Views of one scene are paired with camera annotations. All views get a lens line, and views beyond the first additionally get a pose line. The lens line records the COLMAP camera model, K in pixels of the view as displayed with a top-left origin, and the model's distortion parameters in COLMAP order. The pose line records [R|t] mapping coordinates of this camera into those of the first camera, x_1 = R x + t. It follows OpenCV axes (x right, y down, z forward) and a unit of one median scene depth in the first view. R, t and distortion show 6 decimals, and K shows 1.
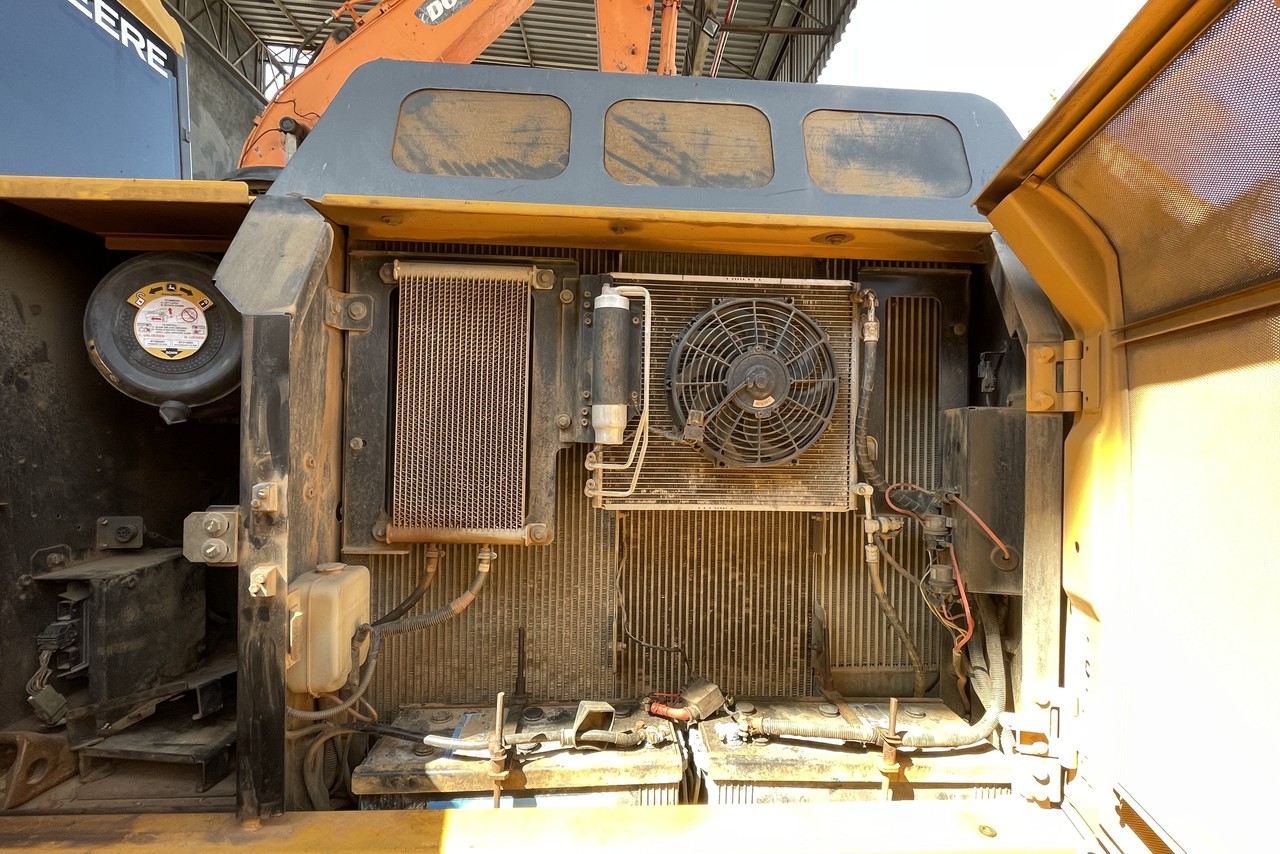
lens RADIAL K [[592.8, 0, 641.4], [0, 592.8, 425.5], [0, 0, 1]] dist [-0.003801, -0.000487]
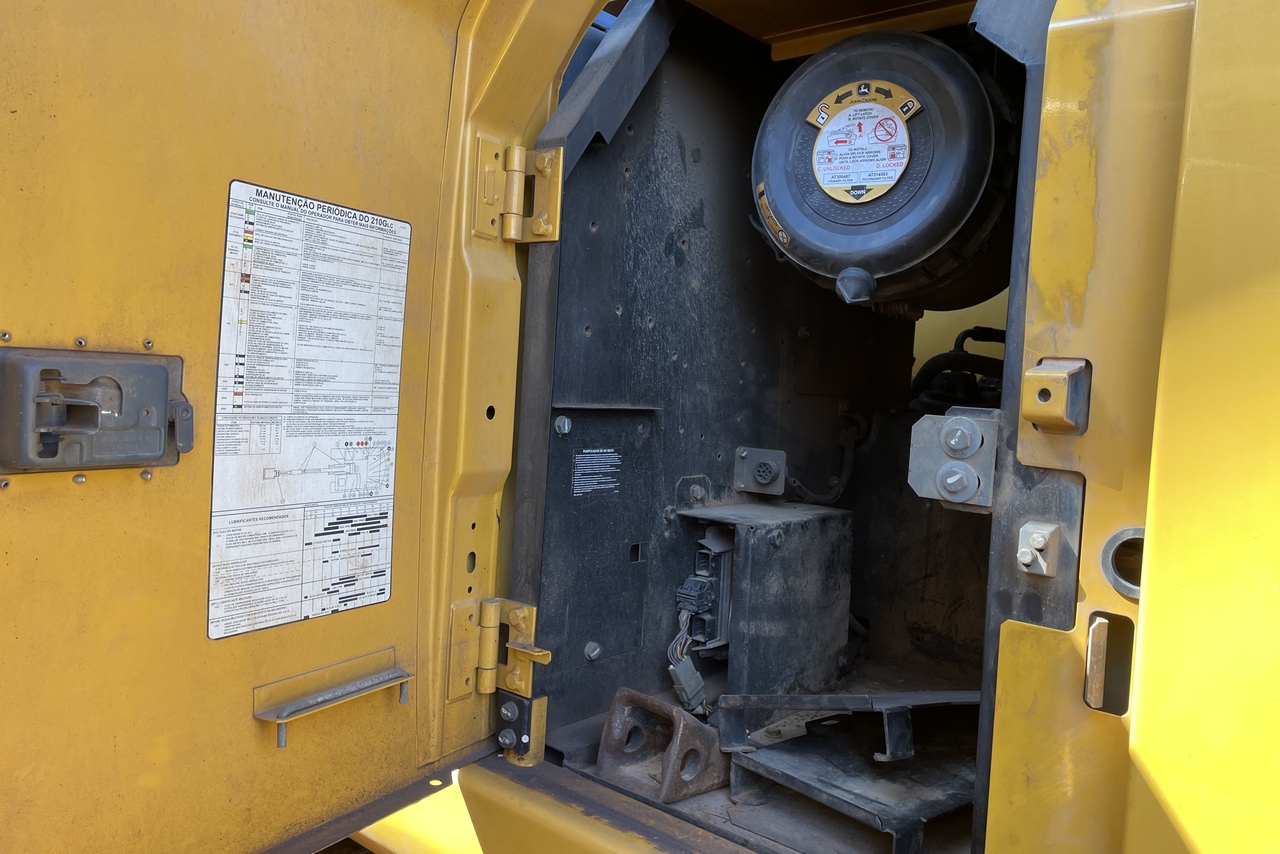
lens RADIAL K [[953.4, 0, 640.2], [0, 953.4, 426.3], [0, 0, 1]] dist [0.068366, -0.008275]
pose [[0.728491, 0.060189, -0.682406, -0.234780], [-0.047638, 0.998172, 0.037184, 0.104937], [0.683397, 0.005420, 0.730027, 0.069842]]
